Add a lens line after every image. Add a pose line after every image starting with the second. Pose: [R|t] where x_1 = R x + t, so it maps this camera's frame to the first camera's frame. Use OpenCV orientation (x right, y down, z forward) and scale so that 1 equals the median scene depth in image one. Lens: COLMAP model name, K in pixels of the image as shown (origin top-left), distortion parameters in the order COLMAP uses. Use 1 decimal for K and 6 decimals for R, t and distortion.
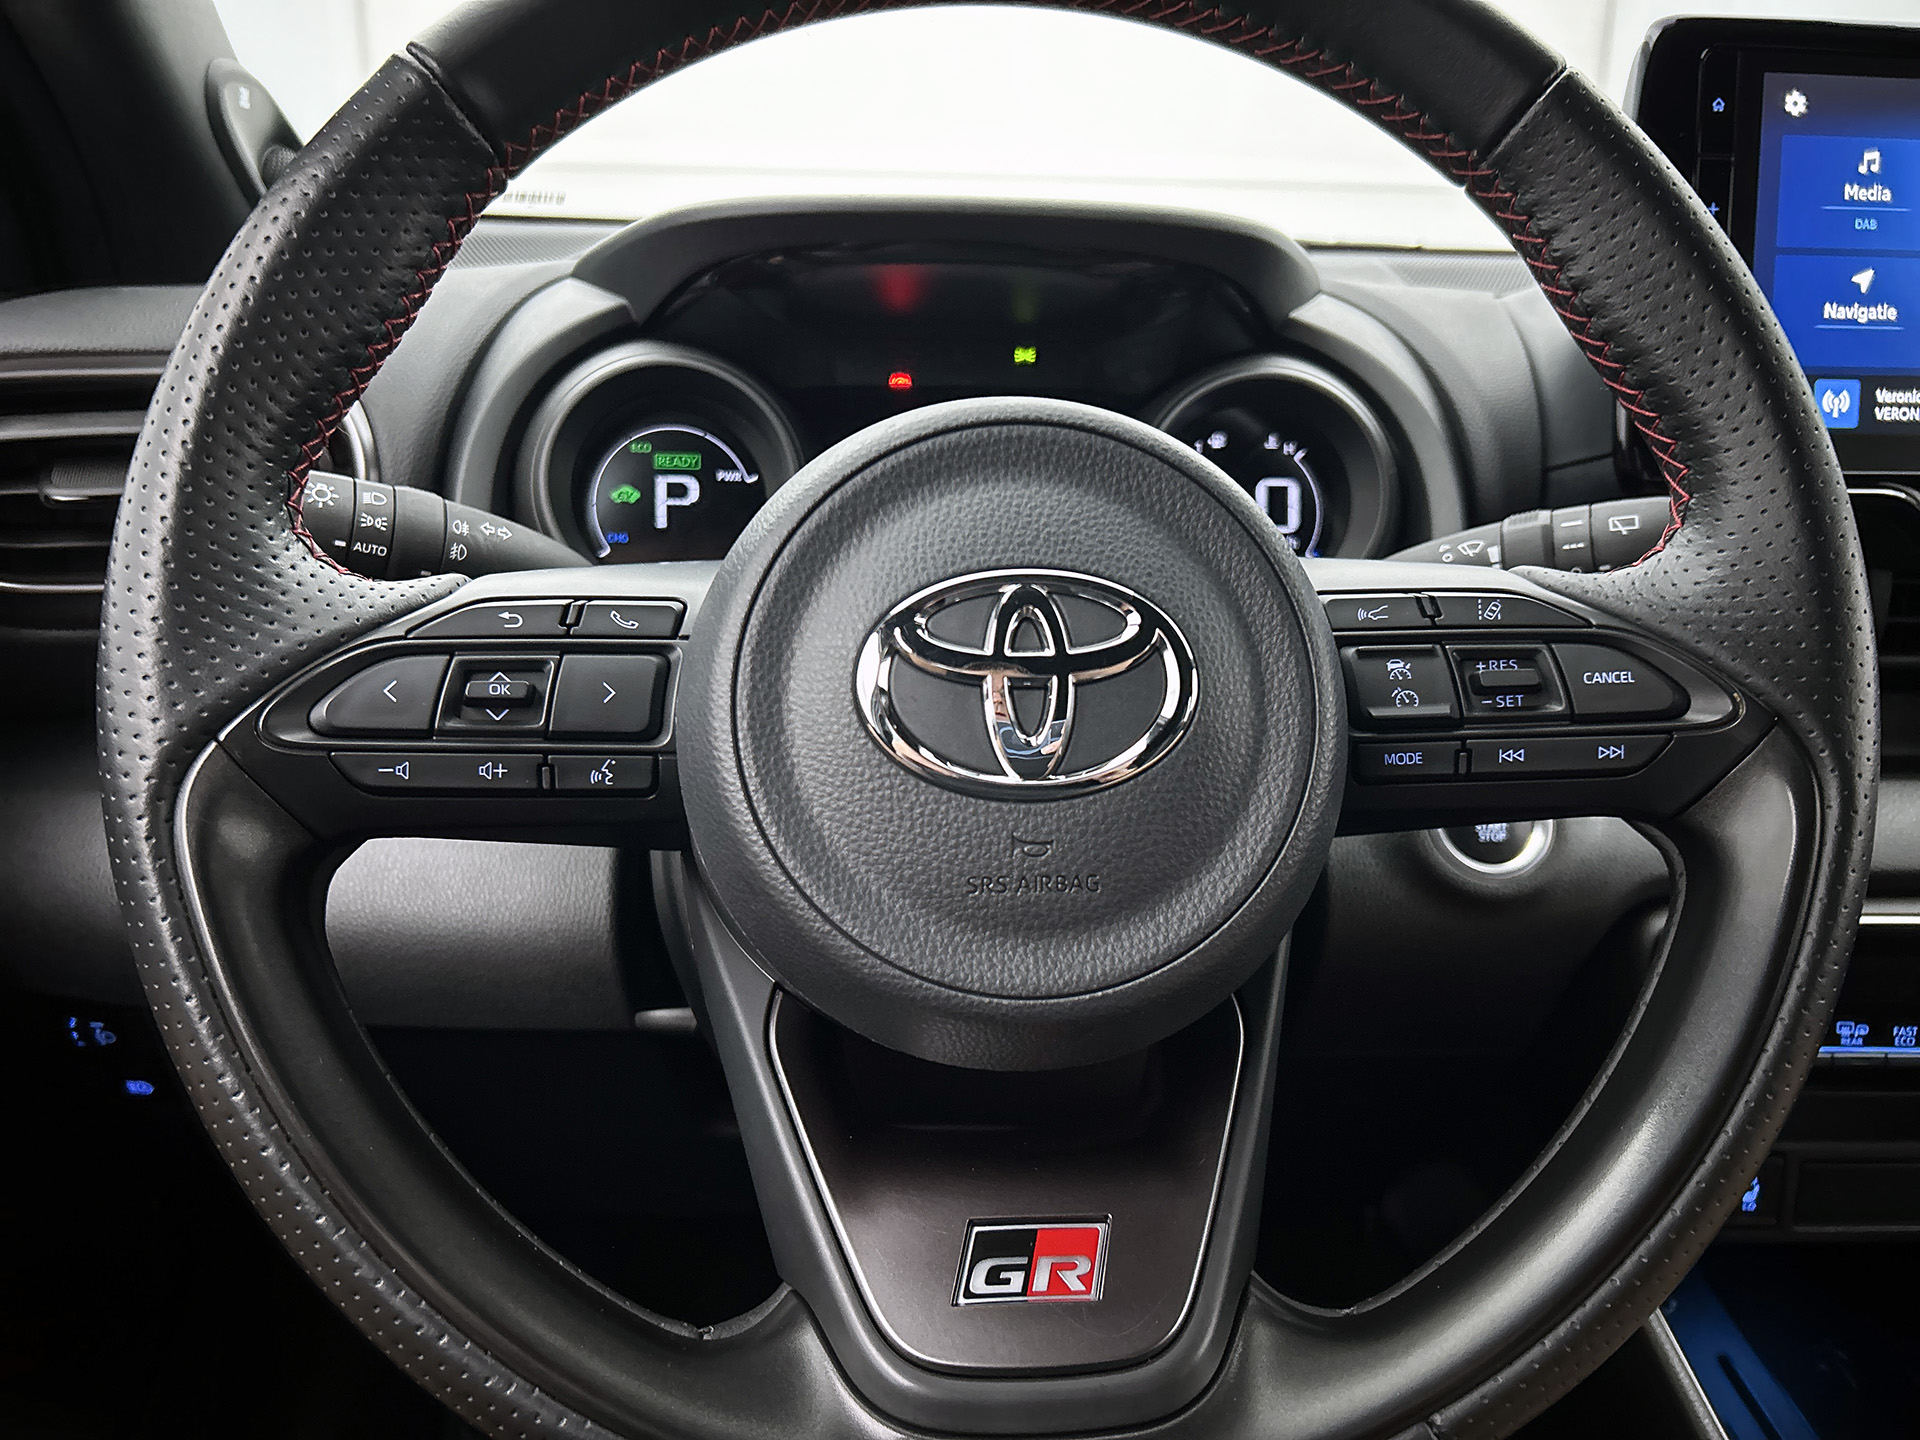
lens RADIAL K [[1470.1, 0, 960.0], [0, 1470.1, 720.0], [0, 0, 1]] dist [-0.007890, -0.009829]
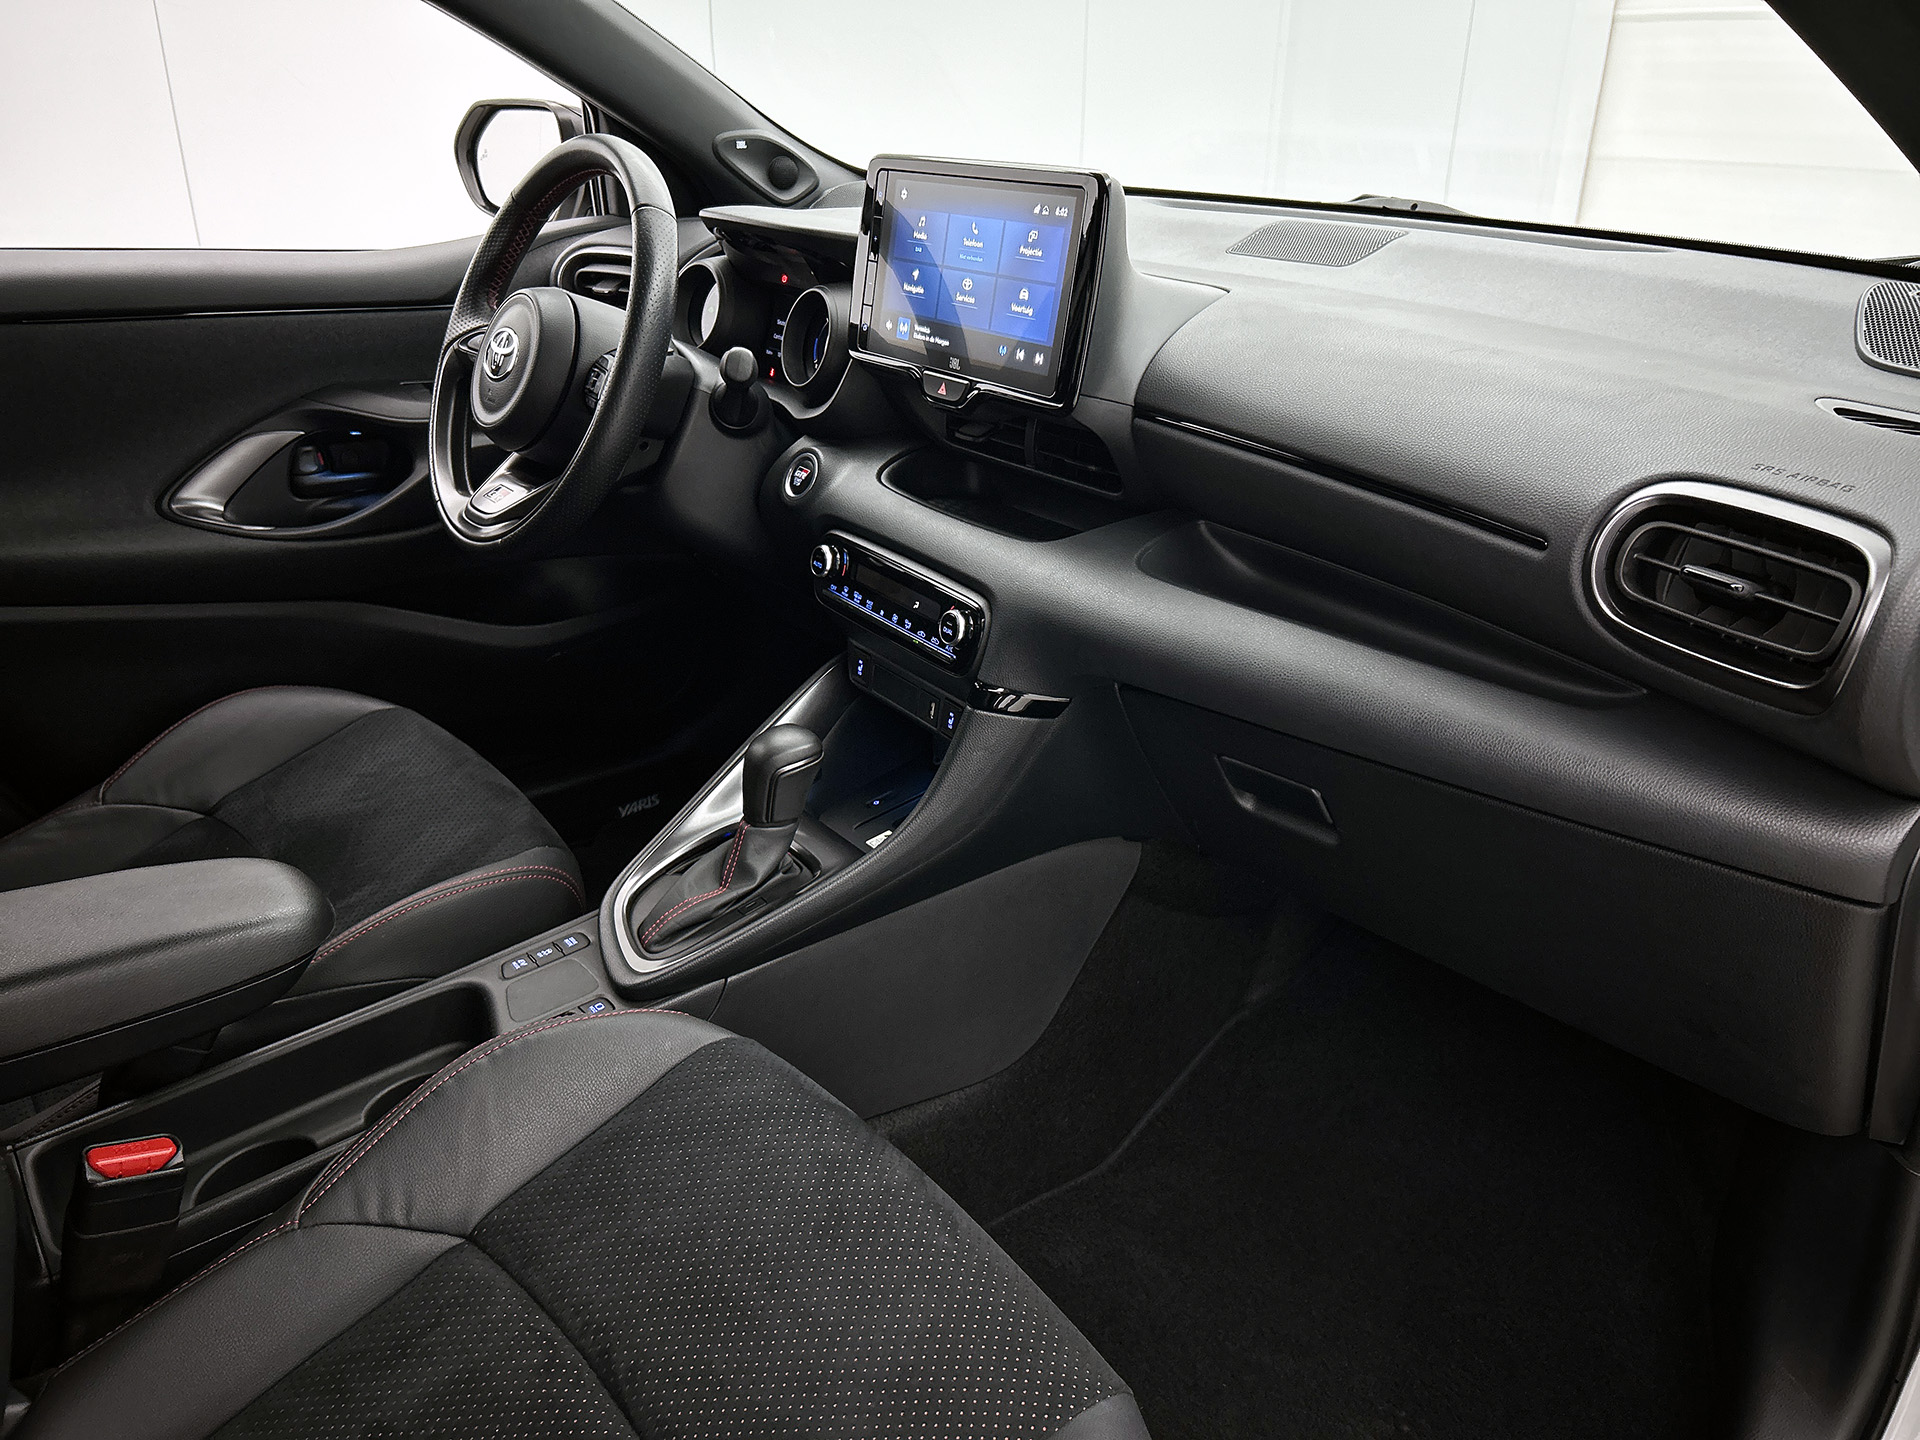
lens RADIAL K [[1470.1, 0, 960.0], [0, 1470.1, 720.0], [0, 0, 1]] dist [-0.007890, -0.009829]
pose [[0.546274, 0.330715, -0.769553, 3.820469], [-0.223135, 0.943011, 0.246863, -0.329022], [0.807338, 0.036859, 0.588937, -0.378489]]
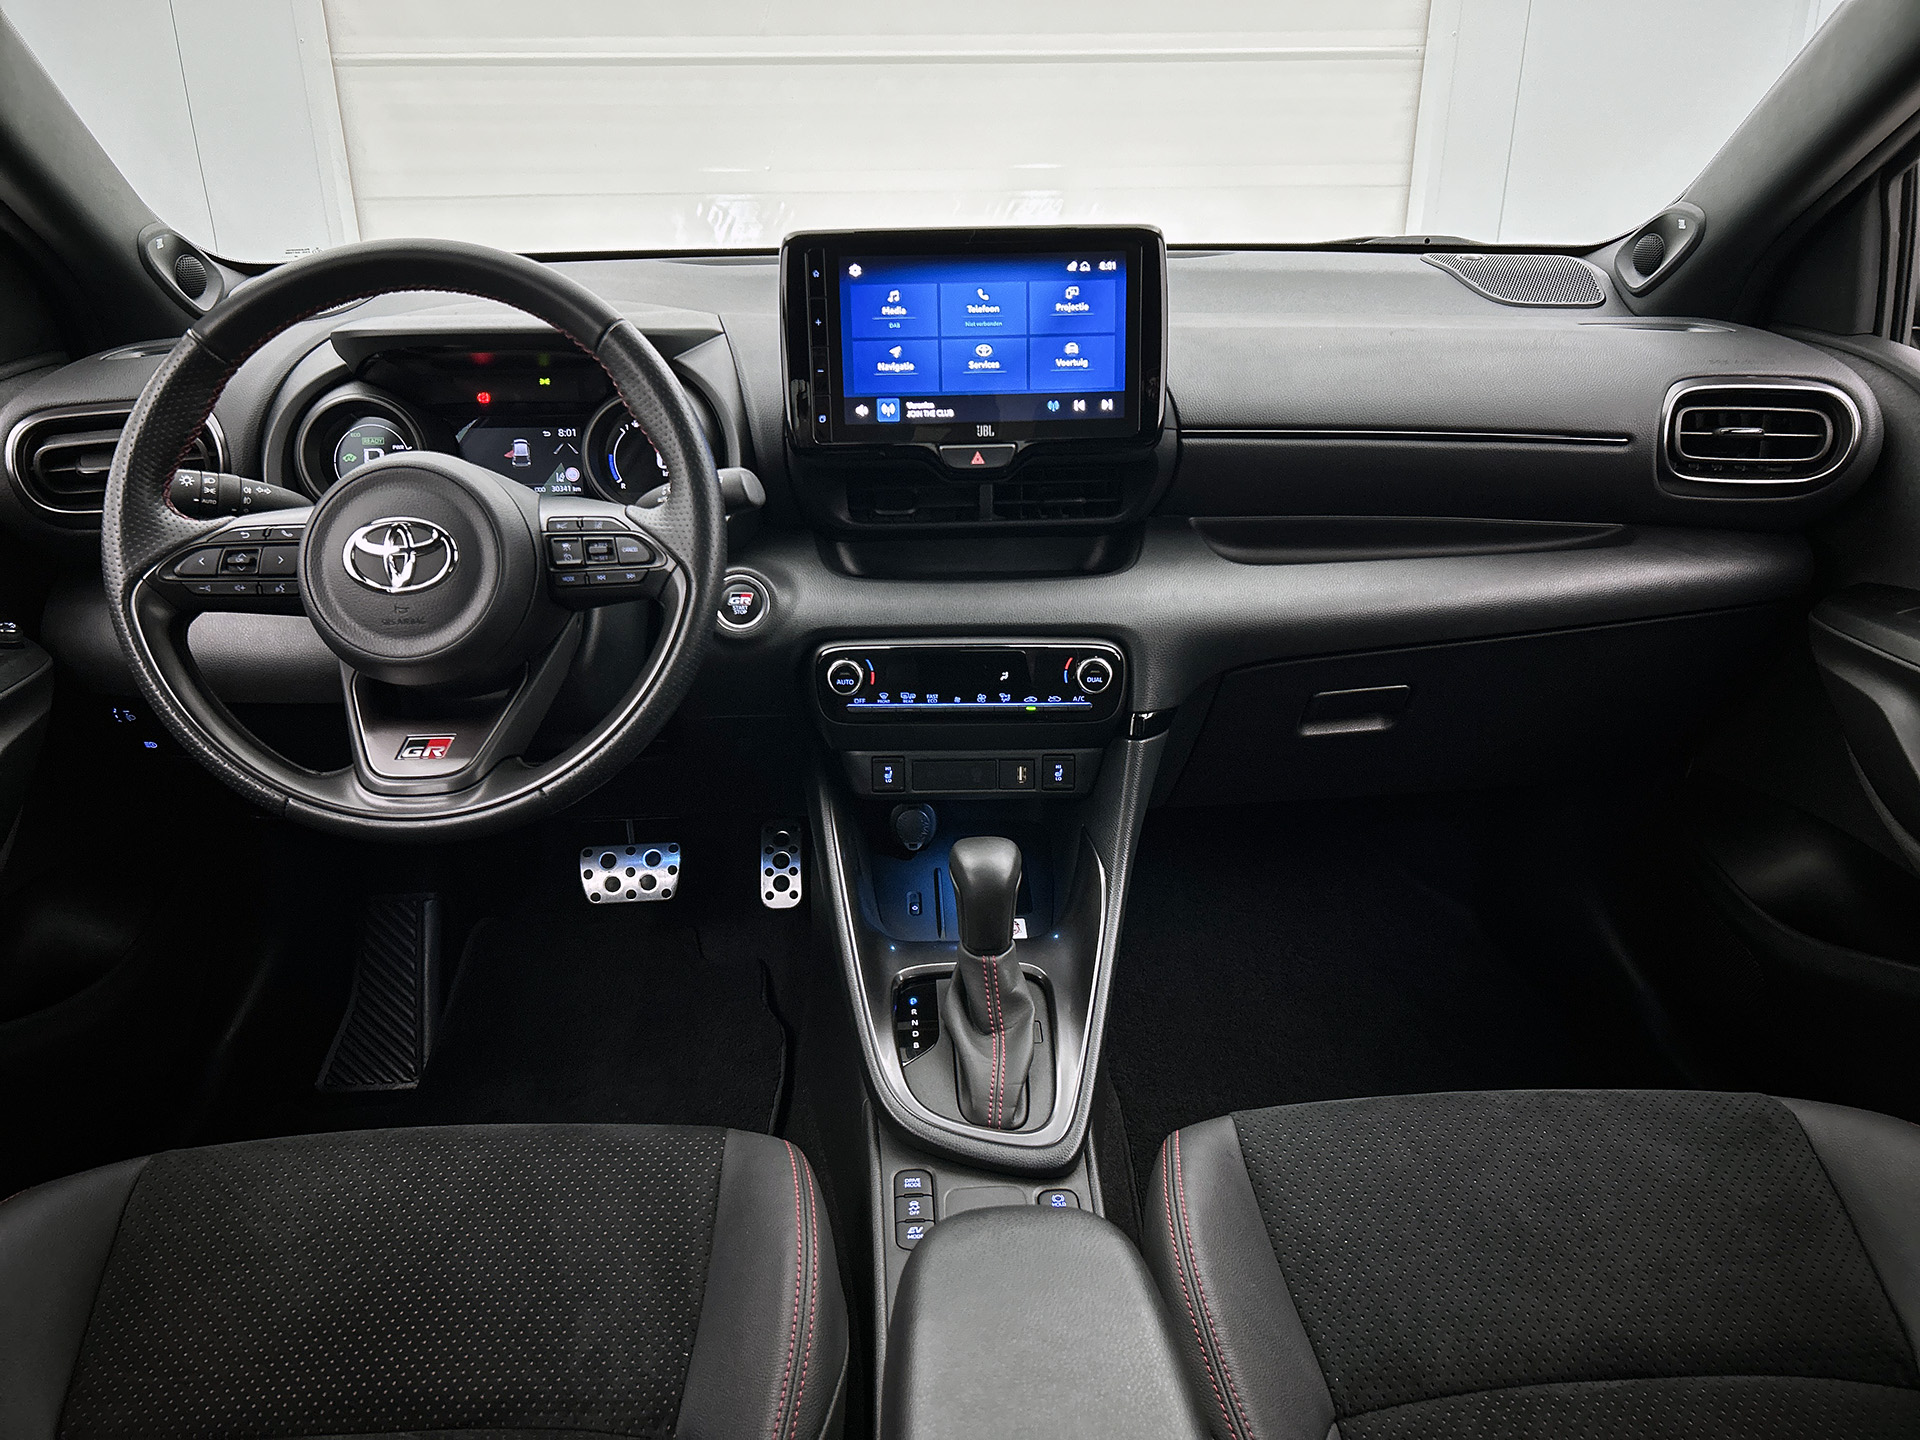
lens RADIAL K [[1465.9, 0, 960.0], [0, 1465.9, 720.0], [0, 0, 1]] dist [0.014636, -0.001206]
pose [[0.999259, -0.011976, -0.036585, 1.138426], [0.016499, 0.991900, 0.125944, -0.046559], [0.034781, -0.126454, 0.991362, -1.764490]]
